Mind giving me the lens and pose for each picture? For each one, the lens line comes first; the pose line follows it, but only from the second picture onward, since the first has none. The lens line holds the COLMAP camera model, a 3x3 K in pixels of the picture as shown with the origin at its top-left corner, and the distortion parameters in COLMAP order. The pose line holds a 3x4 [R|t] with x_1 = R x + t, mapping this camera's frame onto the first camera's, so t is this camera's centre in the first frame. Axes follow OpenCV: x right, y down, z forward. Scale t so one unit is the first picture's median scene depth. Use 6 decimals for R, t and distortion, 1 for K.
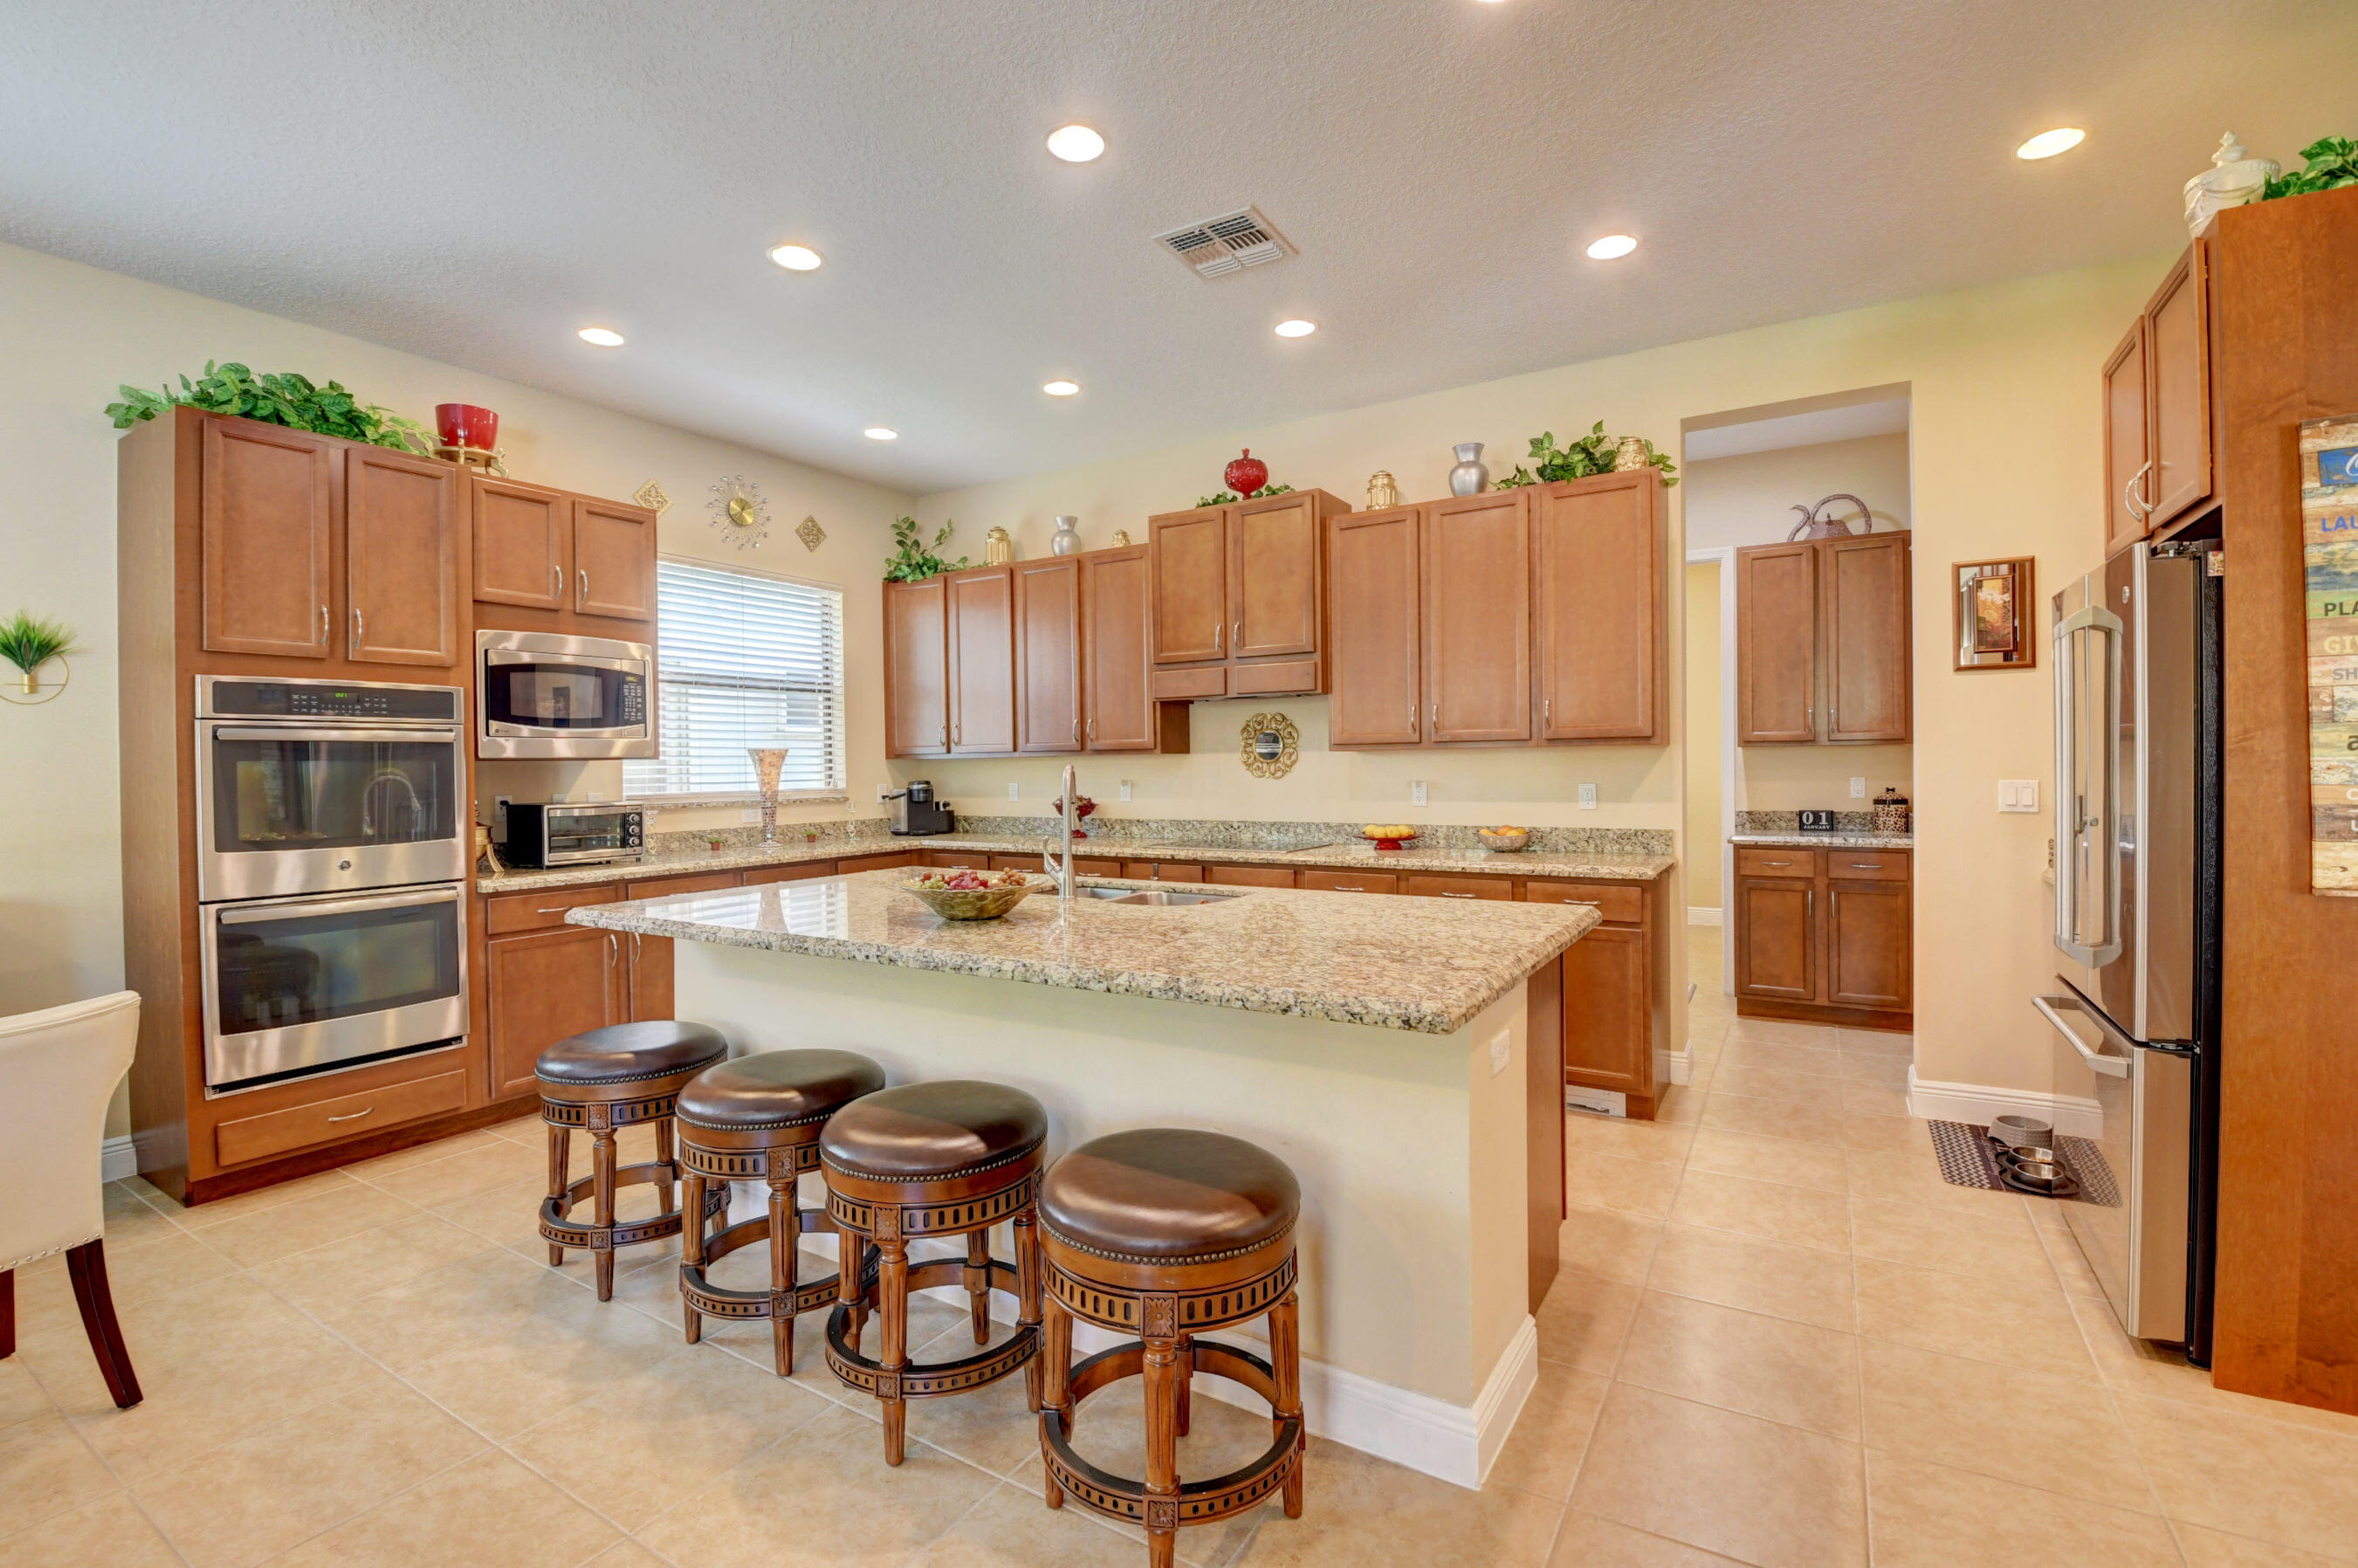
lens RADIAL K [[1043.2, 0, 1168.6], [0, 1043.2, 778.8], [0, 0, 1]] dist [-0.011509, -0.009720]
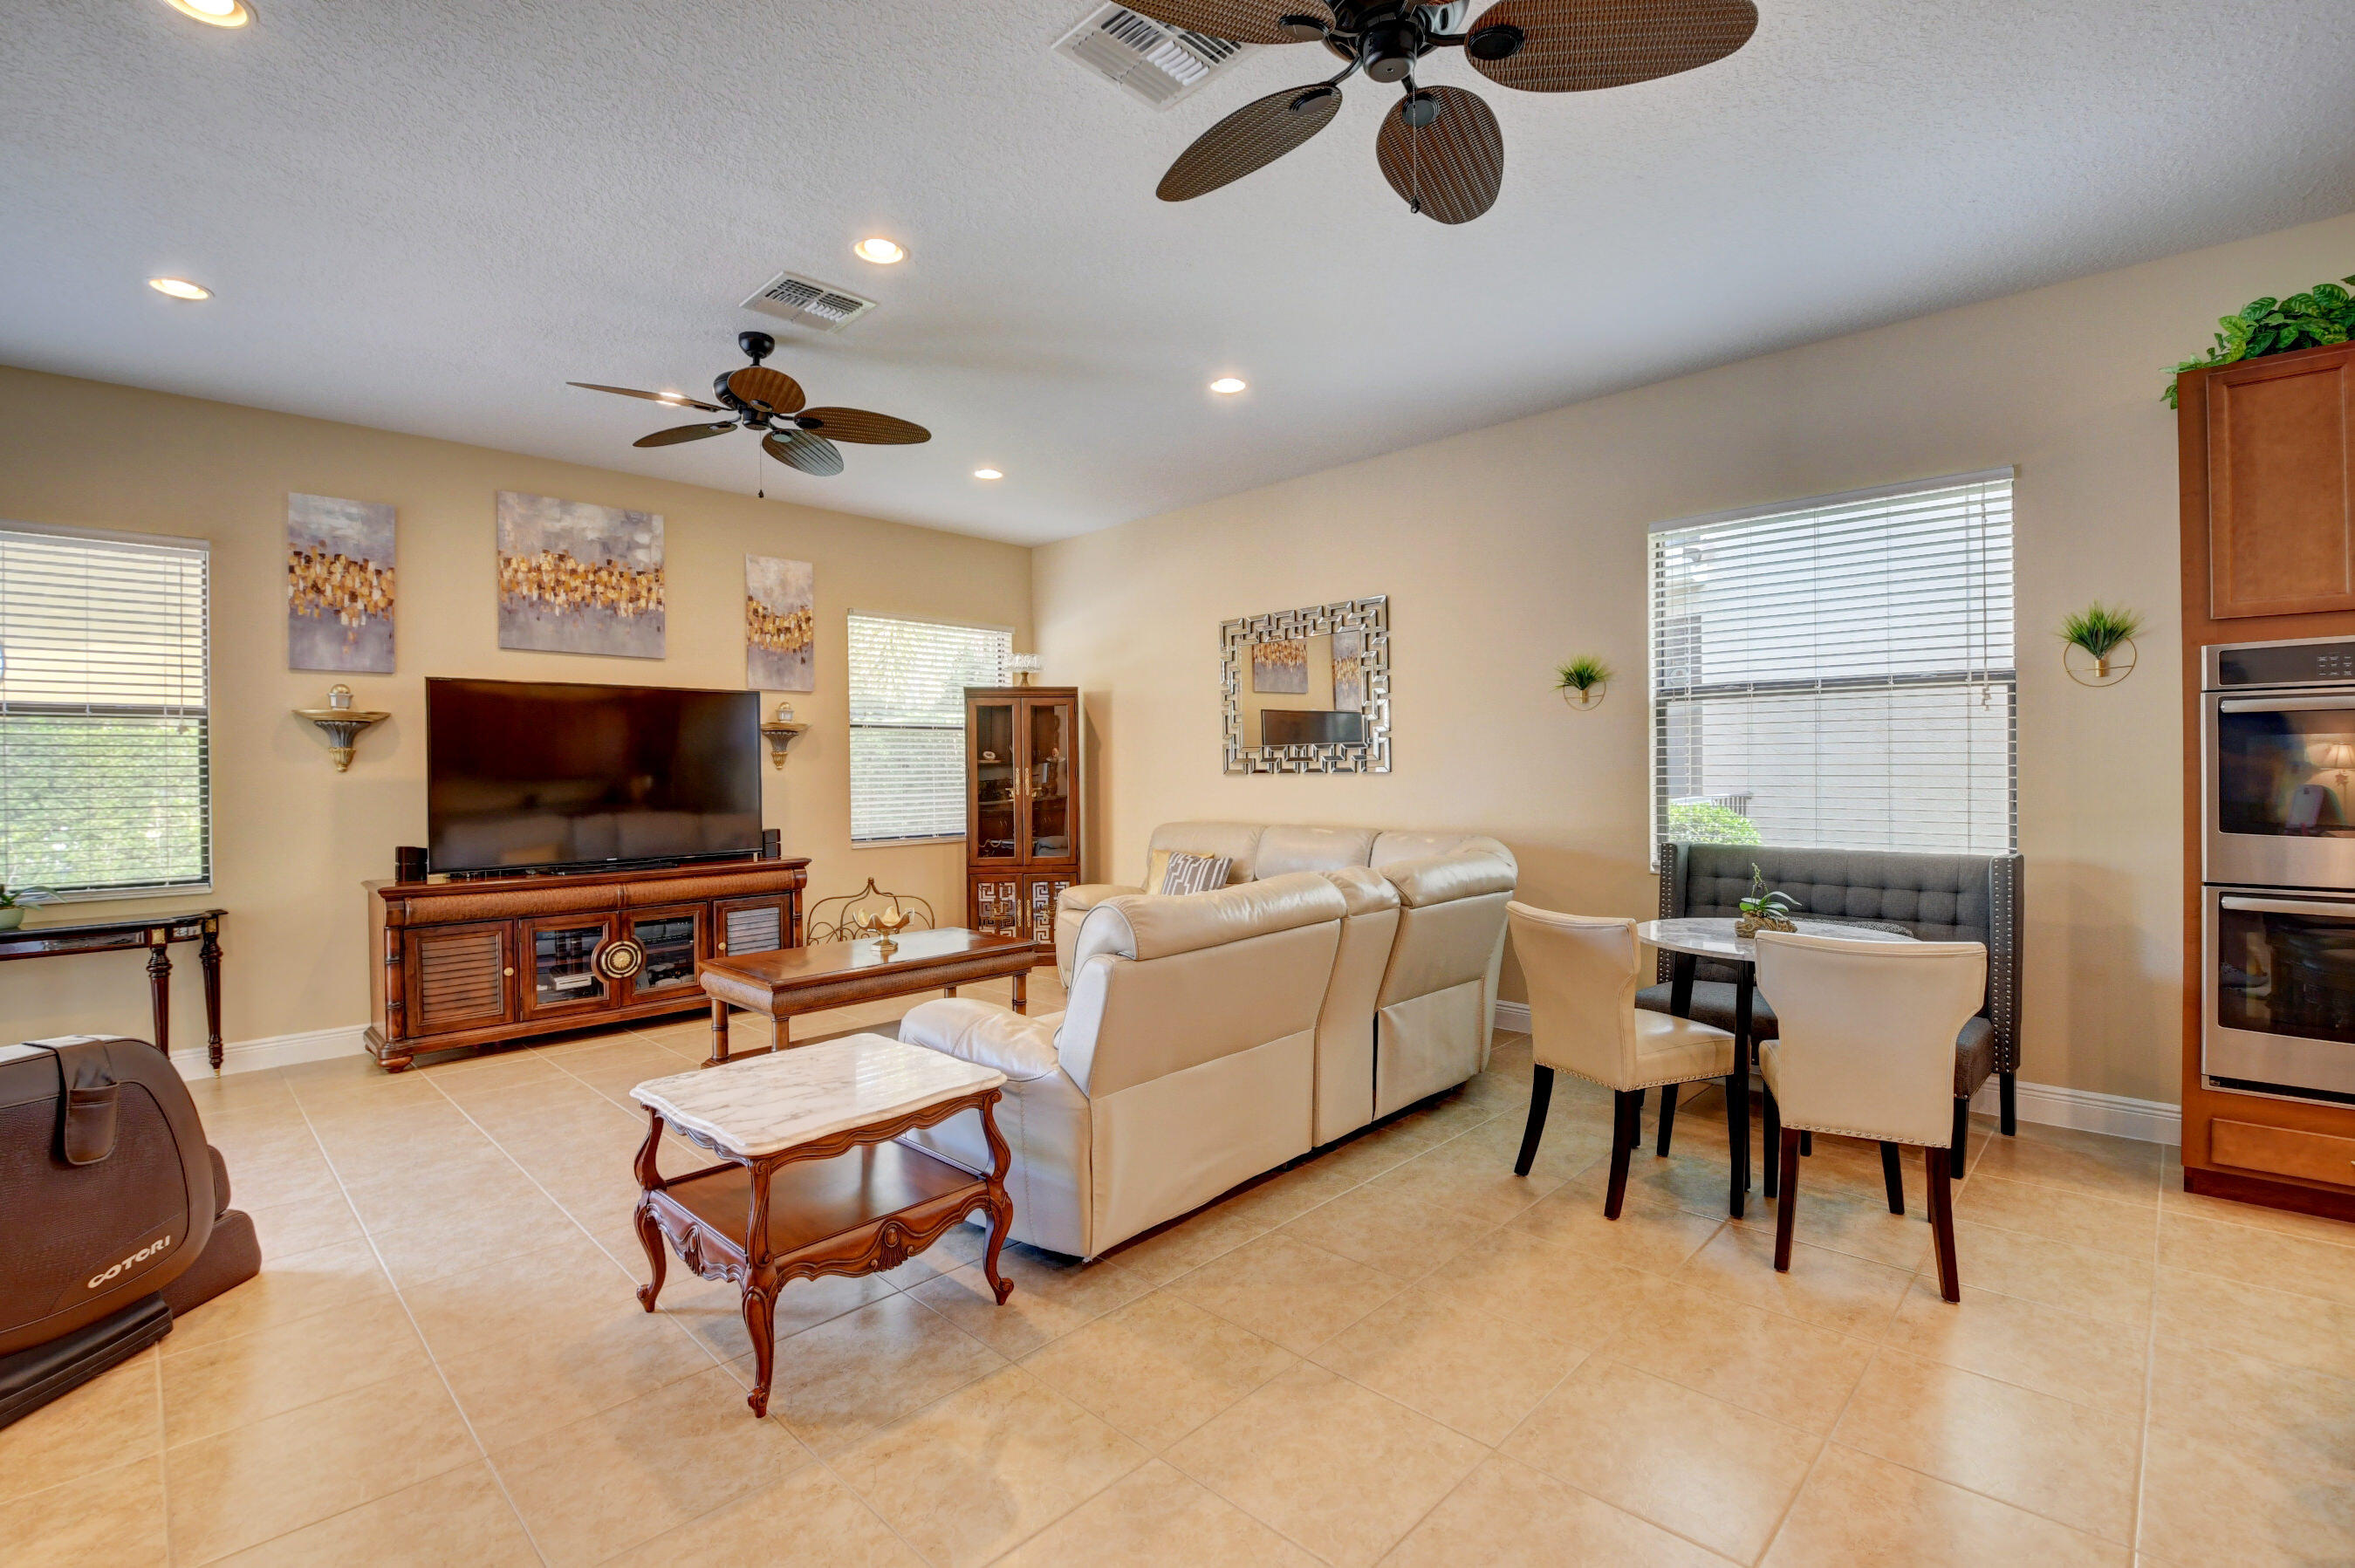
lens RADIAL K [[1041.8, 0, 1168.6], [0, 1041.8, 782.8], [0, 0, 1]] dist [-0.011509, -0.009720]
pose [[-0.228497, 0.028318, -0.973133, 0.202429], [0.004104, 0.999596, 0.028124, -0.004408], [0.973536, 0.002433, -0.228521, 0.268378]]
